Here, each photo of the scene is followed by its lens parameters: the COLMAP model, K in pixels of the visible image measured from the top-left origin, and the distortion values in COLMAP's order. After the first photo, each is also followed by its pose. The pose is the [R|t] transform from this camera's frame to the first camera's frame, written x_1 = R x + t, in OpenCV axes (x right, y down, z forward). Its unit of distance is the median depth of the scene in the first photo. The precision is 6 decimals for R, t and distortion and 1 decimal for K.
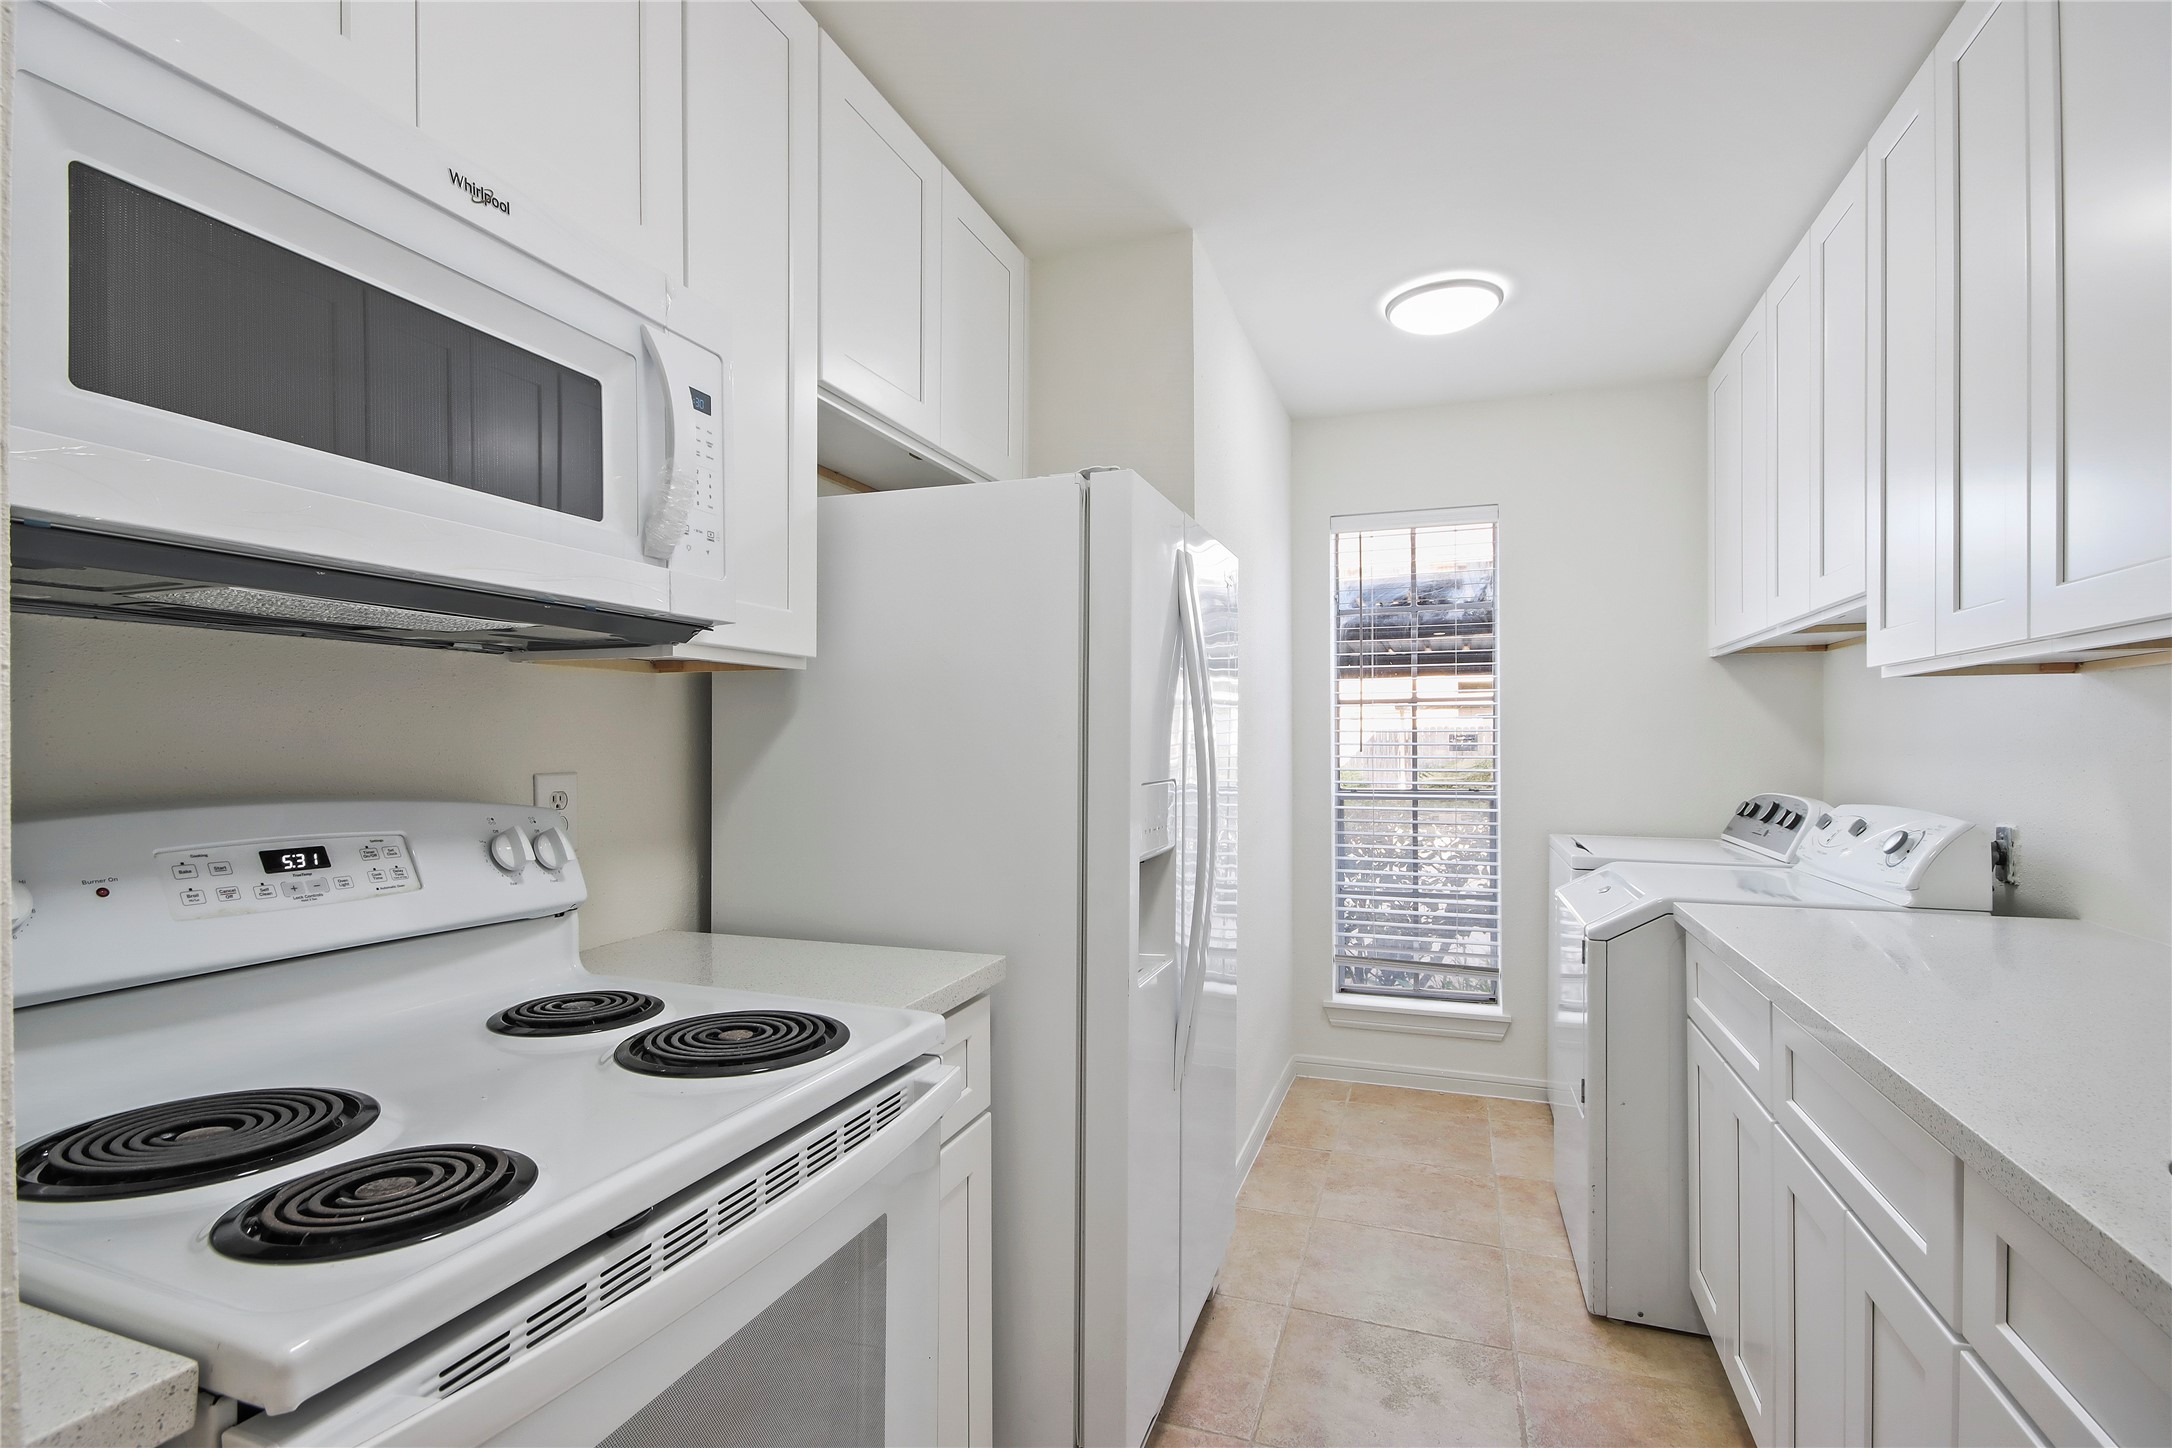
lens RADIAL K [[998.9, 0, 1085.6], [0, 998.9, 735.2], [0, 0, 1]] dist [0.046906, 0.000432]
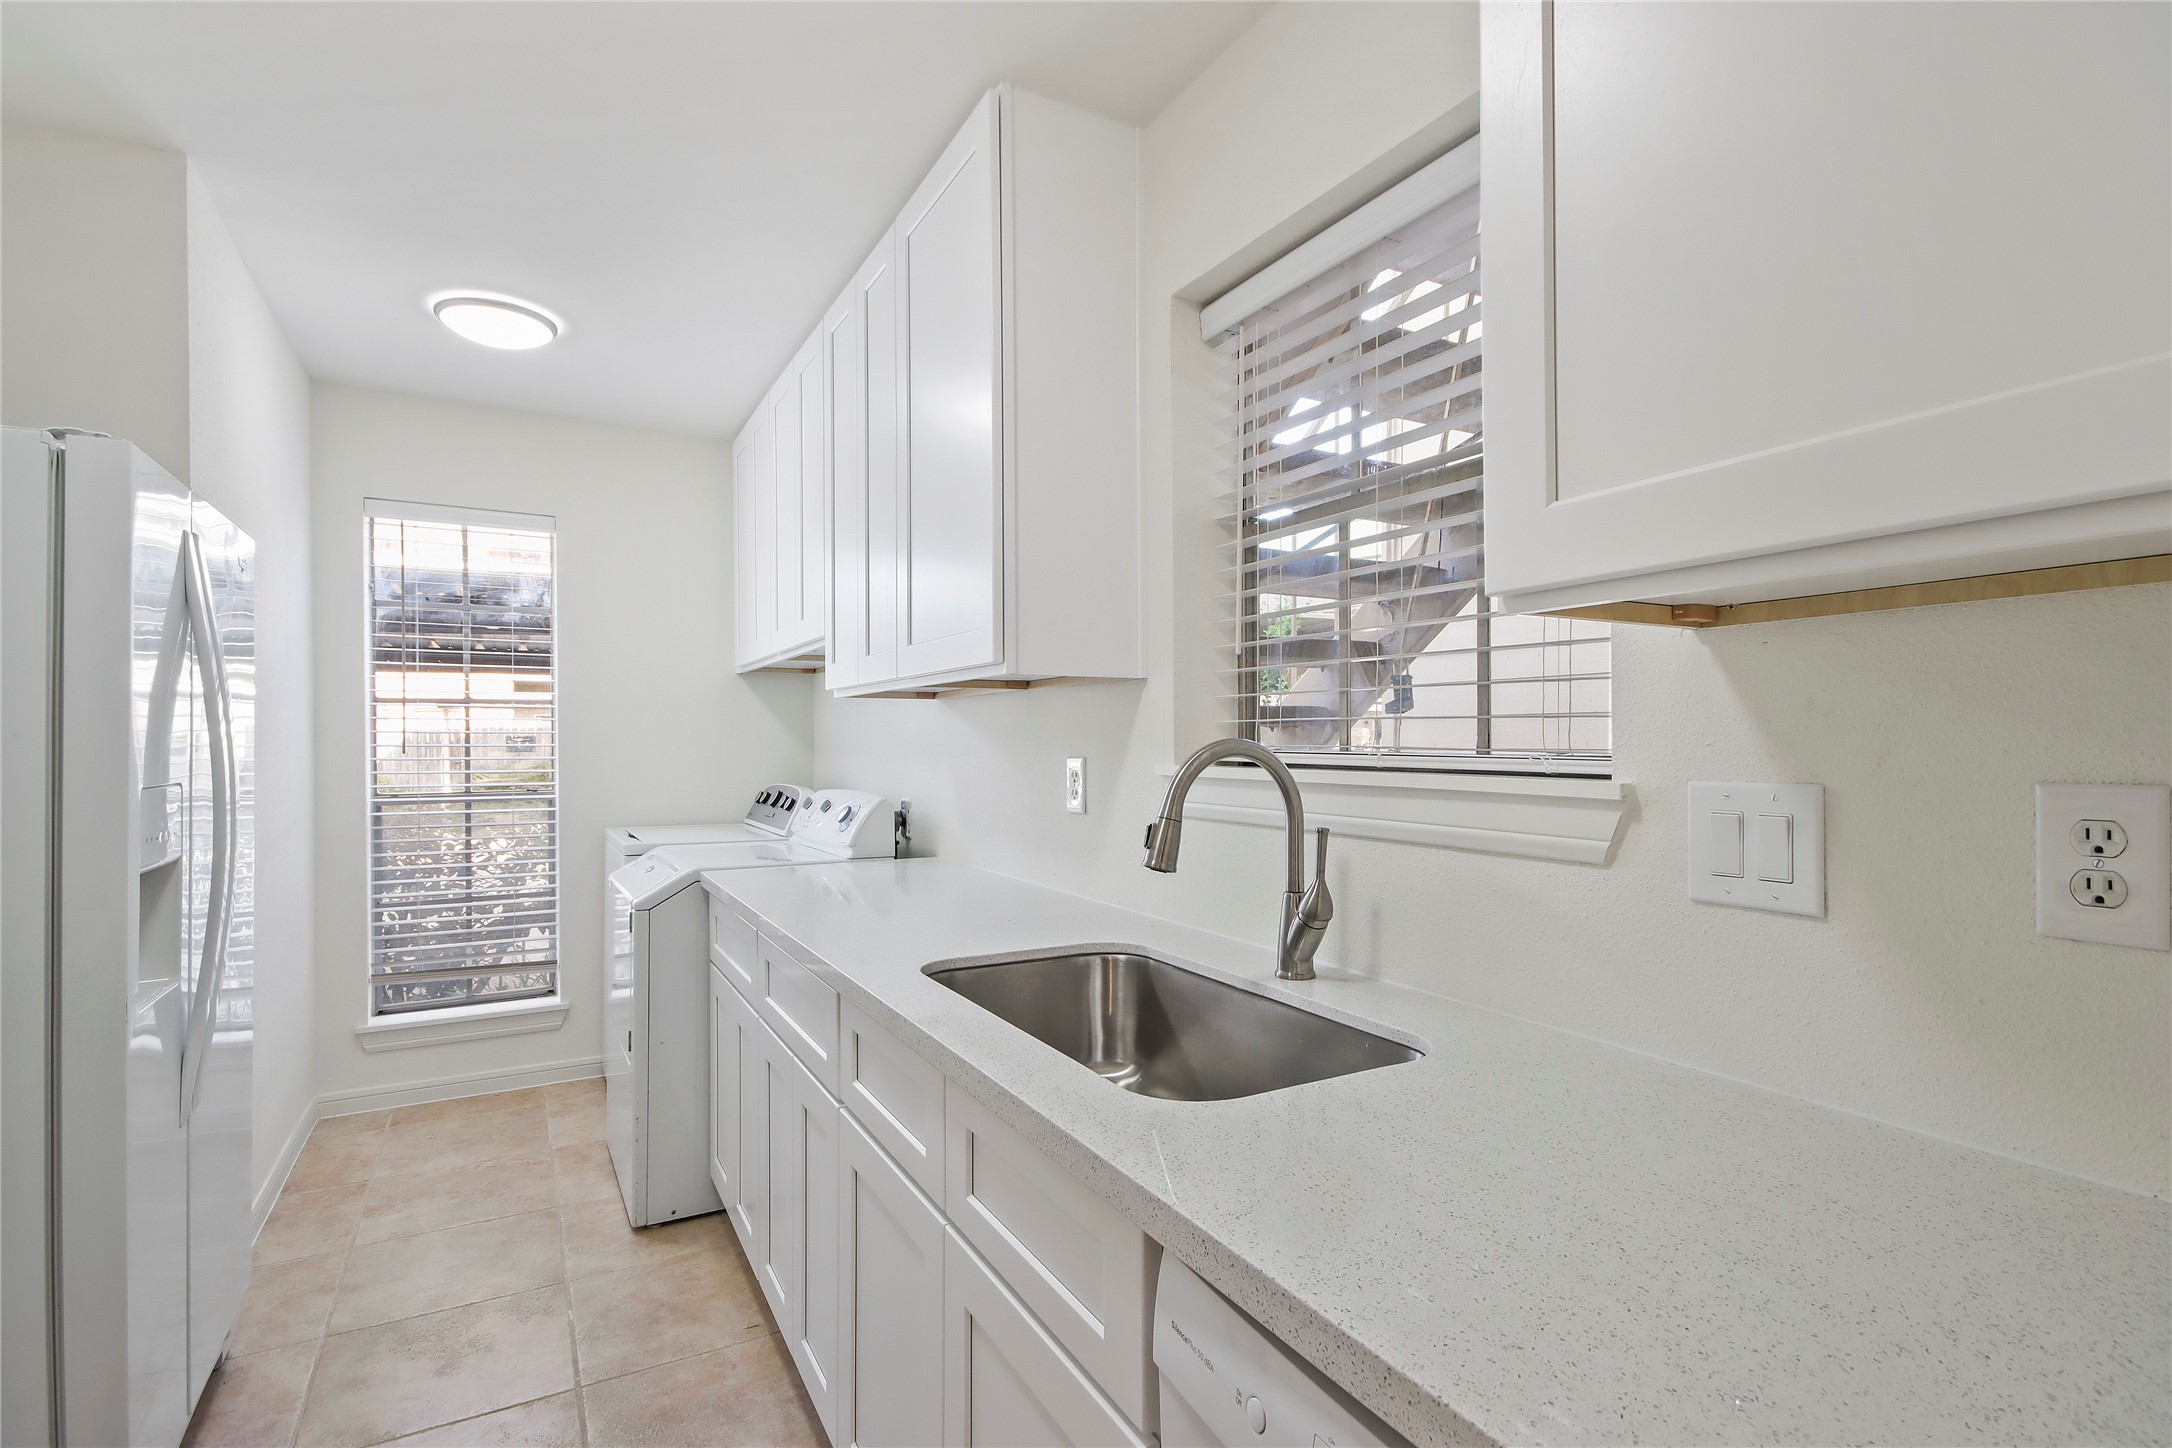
lens RADIAL K [[1009.7, 0, 1130.0], [0, 1009.7, 759.4], [0, 0, 1]] dist [0.001425, -0.012675]
pose [[0.619446, -0.009747, 0.784979, -0.045976], [-0.007858, 0.999796, 0.018616, -0.000974], [-0.785000, -0.017700, 0.619243, -0.122609]]
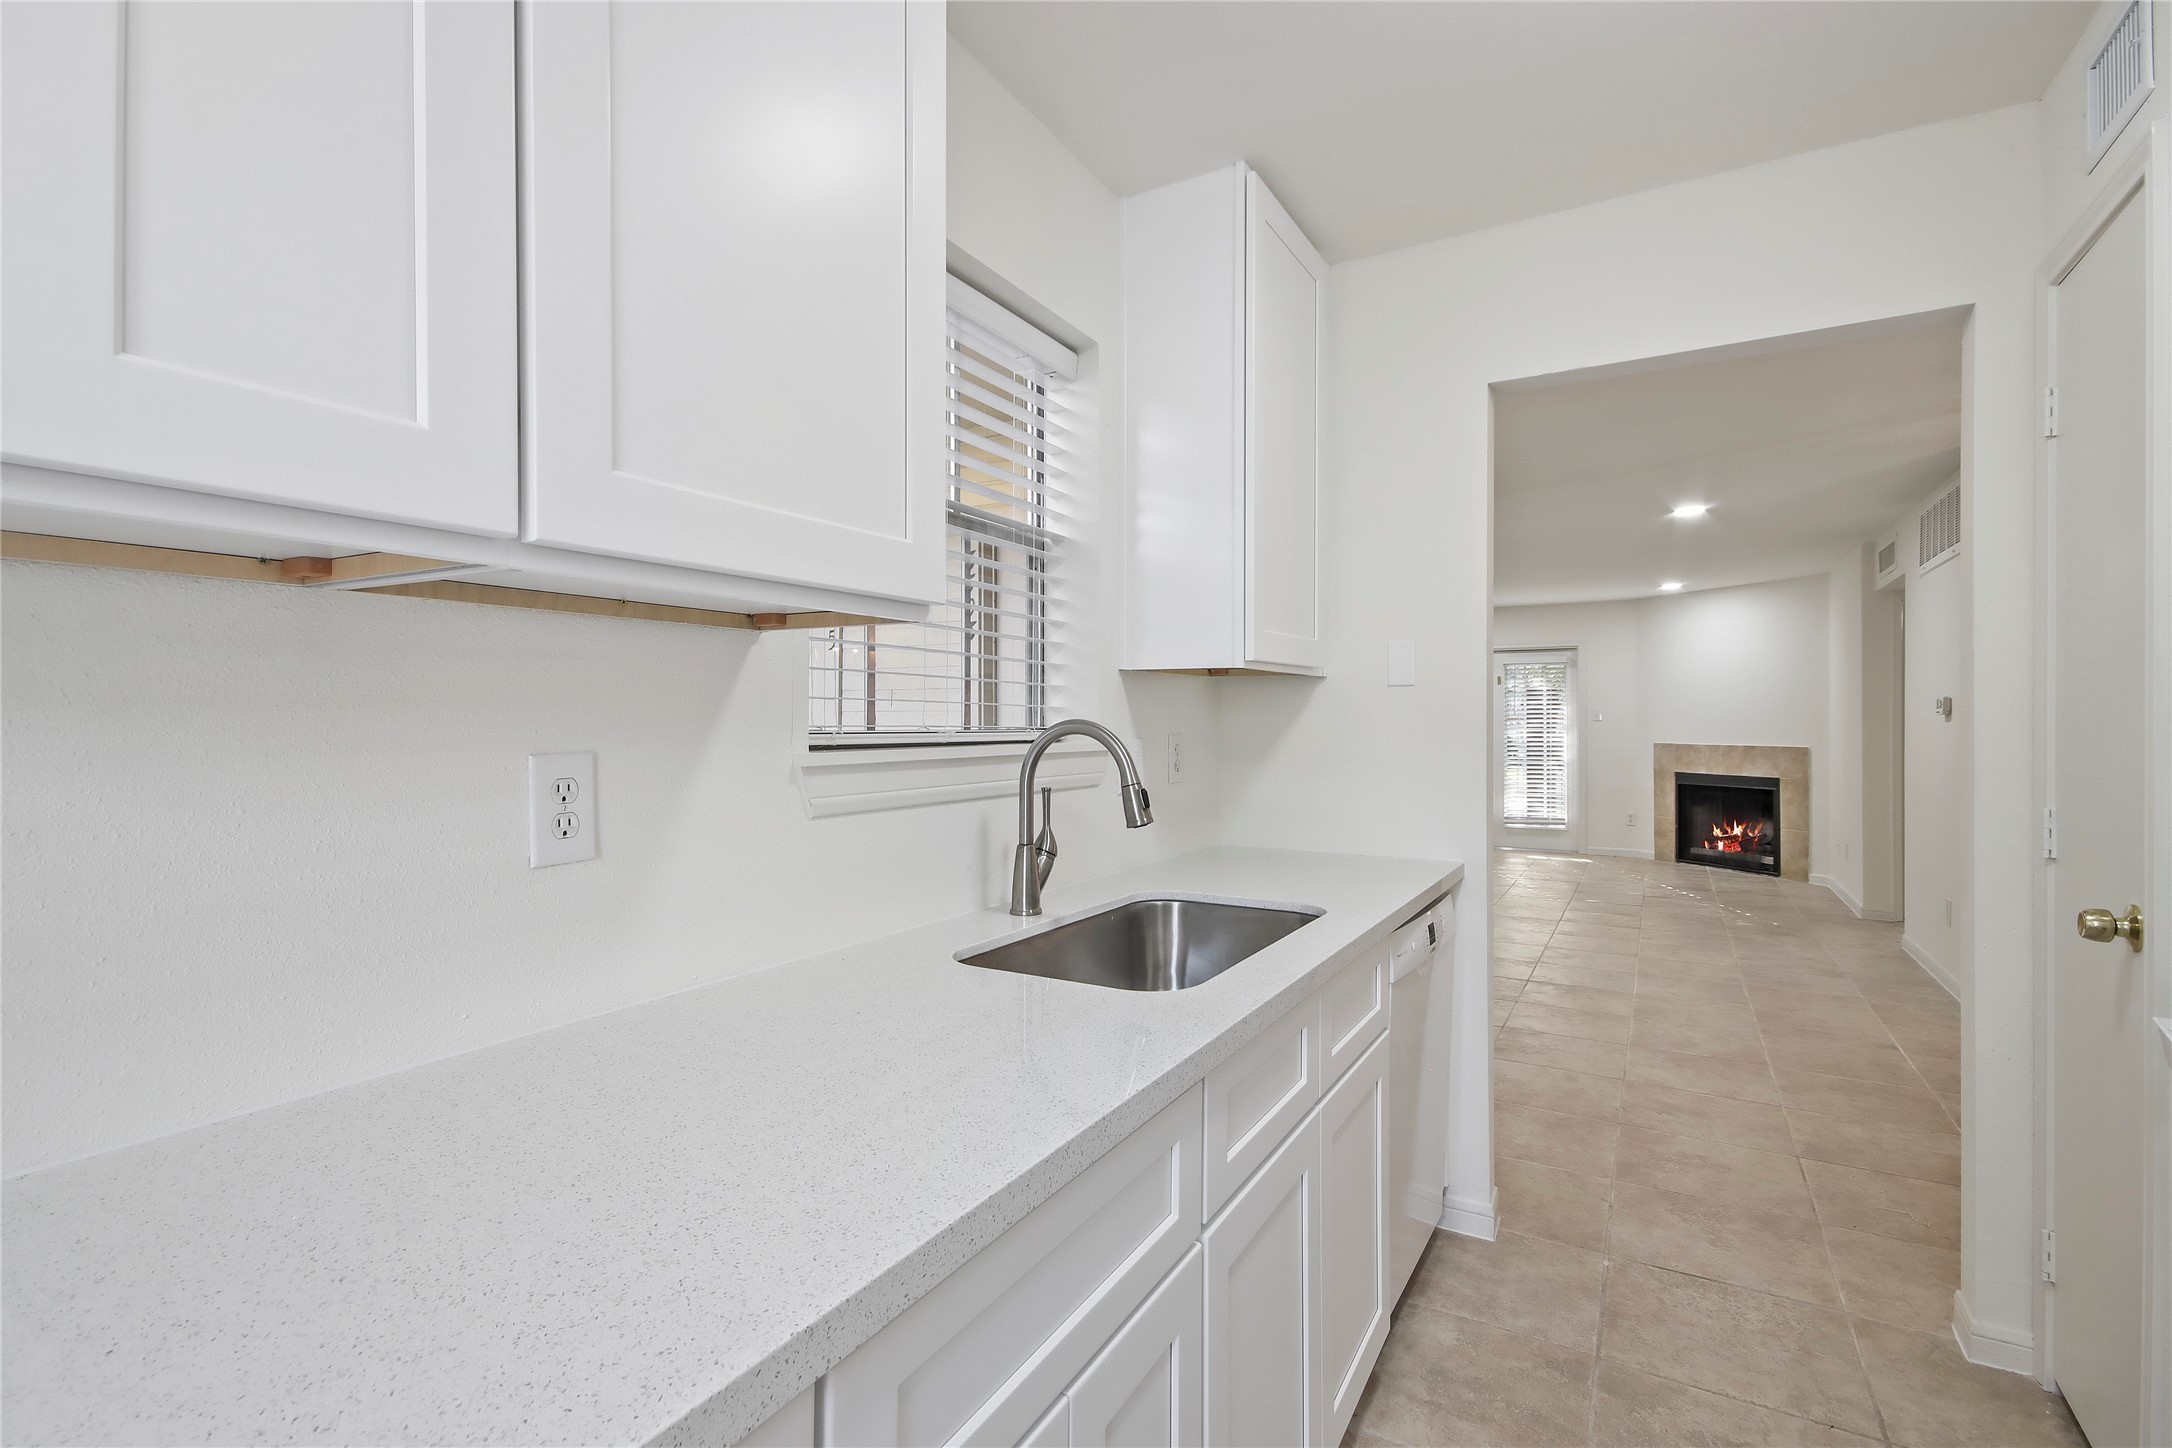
lens RADIAL K [[998.9, 0, 1085.6], [0, 998.9, 735.2], [0, 0, 1]] dist [0.046906, 0.000432]
pose [[-0.986583, -0.000192, 0.163259, 0.741193], [-0.000138, 1.000000, 0.000338, 0.019629], [-0.163259, 0.000311, -0.986583, 2.015756]]
